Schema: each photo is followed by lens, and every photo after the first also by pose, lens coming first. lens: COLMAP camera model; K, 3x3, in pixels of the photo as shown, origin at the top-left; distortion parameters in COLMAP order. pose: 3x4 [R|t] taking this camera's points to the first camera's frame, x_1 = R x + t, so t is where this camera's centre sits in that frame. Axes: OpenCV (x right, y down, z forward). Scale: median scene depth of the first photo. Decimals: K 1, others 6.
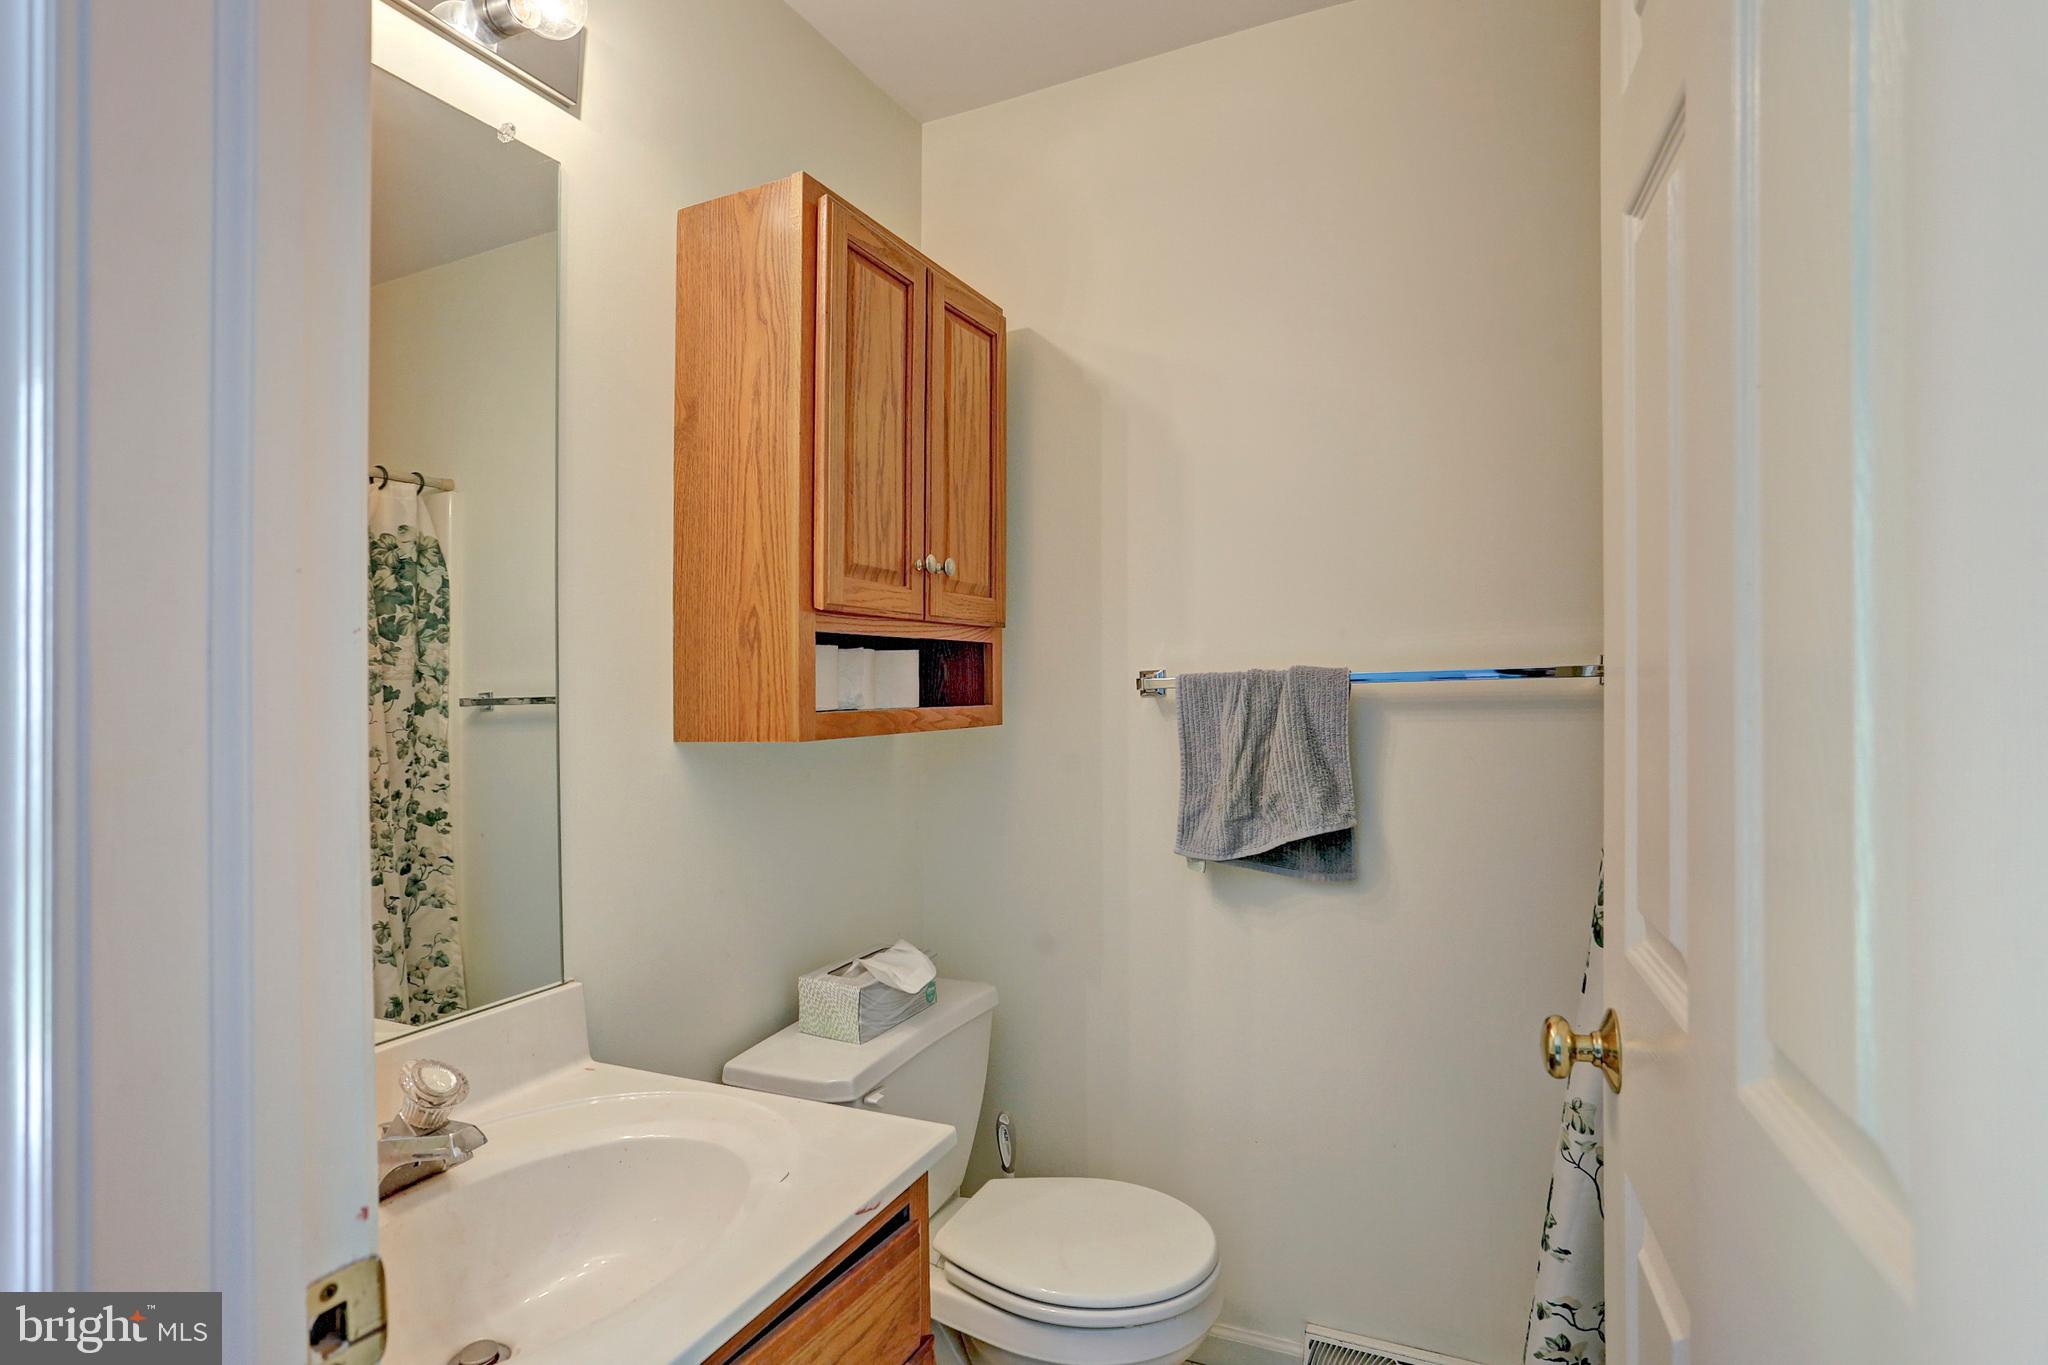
lens RADIAL K [[1050.3, 0, 1024.0], [0, 1050.3, 682.5], [0, 0, 1]] dist [-0.088513, 0.042641]
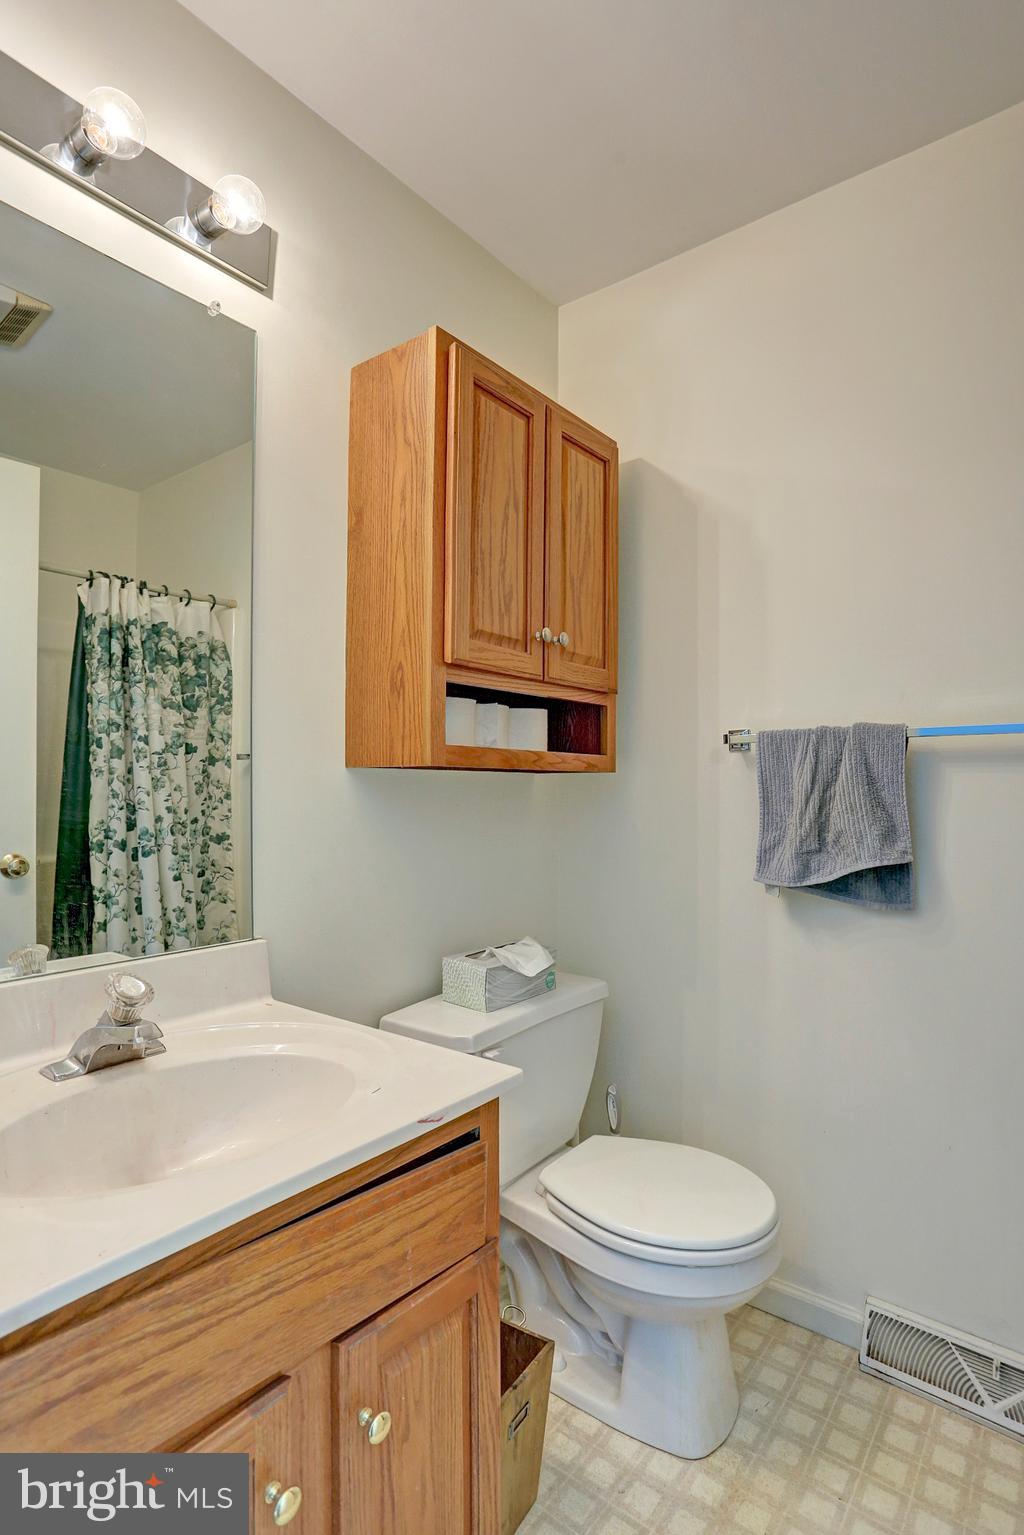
lens RADIAL K [[787.2, 0, 489.0], [0, 787.2, 766.0], [0, 0, 1]] dist [-0.088513, 0.042641]
pose [[0.969733, 0.016985, -0.243577, 0.071742], [-0.019764, 0.999764, -0.008970, 0.050814], [0.243367, 0.013512, 0.969840, 0.059773]]
